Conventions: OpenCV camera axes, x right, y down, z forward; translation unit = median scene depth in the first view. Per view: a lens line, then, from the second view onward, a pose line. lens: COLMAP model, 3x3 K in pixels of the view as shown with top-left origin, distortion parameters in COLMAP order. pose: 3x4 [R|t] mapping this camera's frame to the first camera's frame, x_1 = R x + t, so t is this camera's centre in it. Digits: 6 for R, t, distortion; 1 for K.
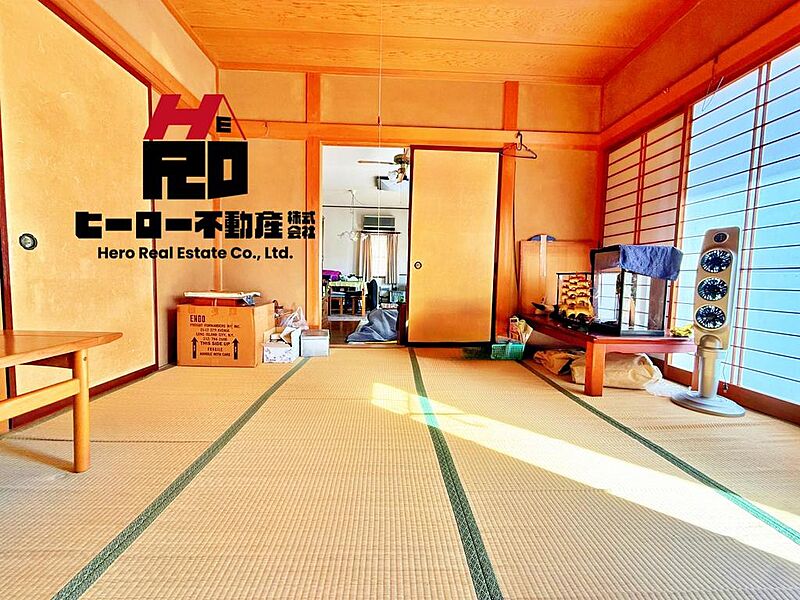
lens RADIAL K [[320.0, 0, 396.5], [0, 320.0, 298.3], [0, 0, 1]] dist [0.001931, 0.000153]
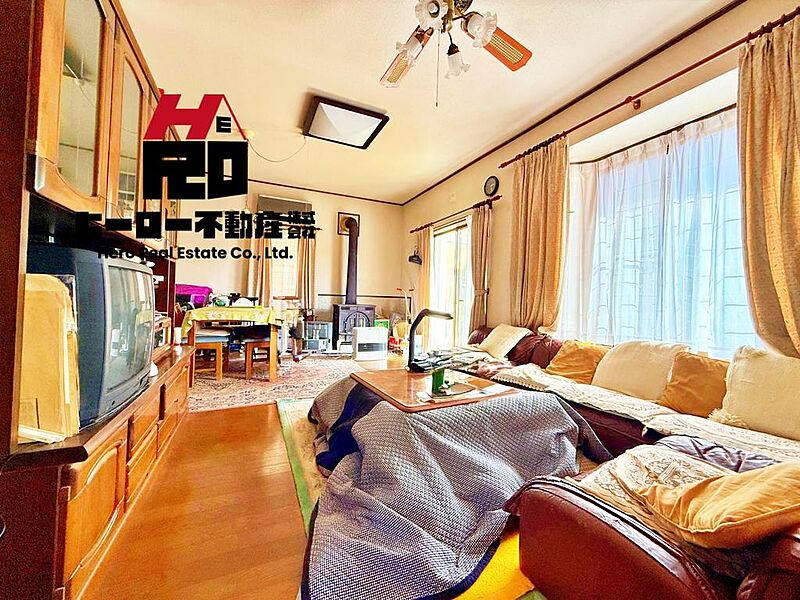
lens RADIAL K [[320.0, 0, 396.5], [0, 320.0, 298.3], [0, 0, 1]] dist [0.001931, 0.000153]
pose [[0.925168, 0.006857, 0.379496, -0.260739], [0.014068, 0.998530, -0.052339, -0.093737], [-0.379297, 0.053761, 0.923712, 1.095658]]
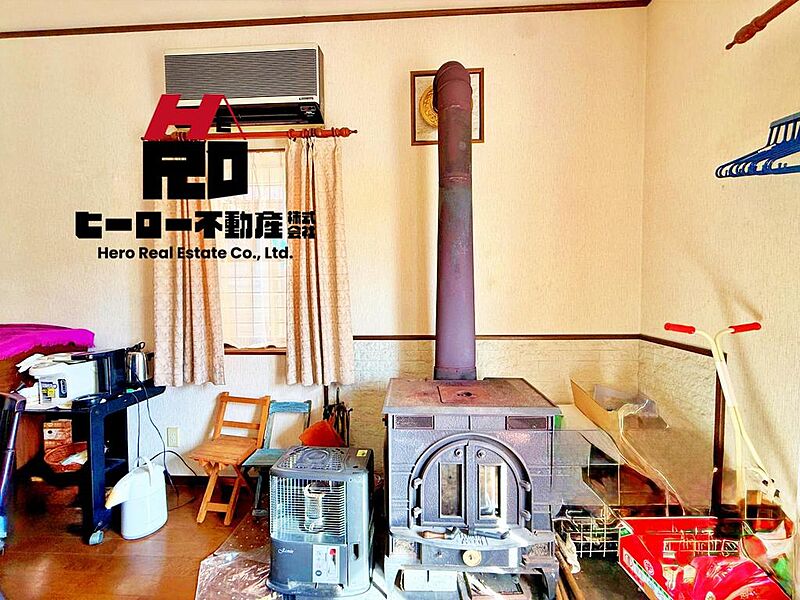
lens RADIAL K [[313.5, 0, 401.4], [0, 313.5, 281.1], [0, 0, 1]] dist [0.002362, 0.000178]
pose [[0.995777, -0.031602, -0.086191, 0.173477], [0.027407, 0.998401, -0.049431, -0.294002], [0.087615, 0.046860, 0.995052, 2.429339]]
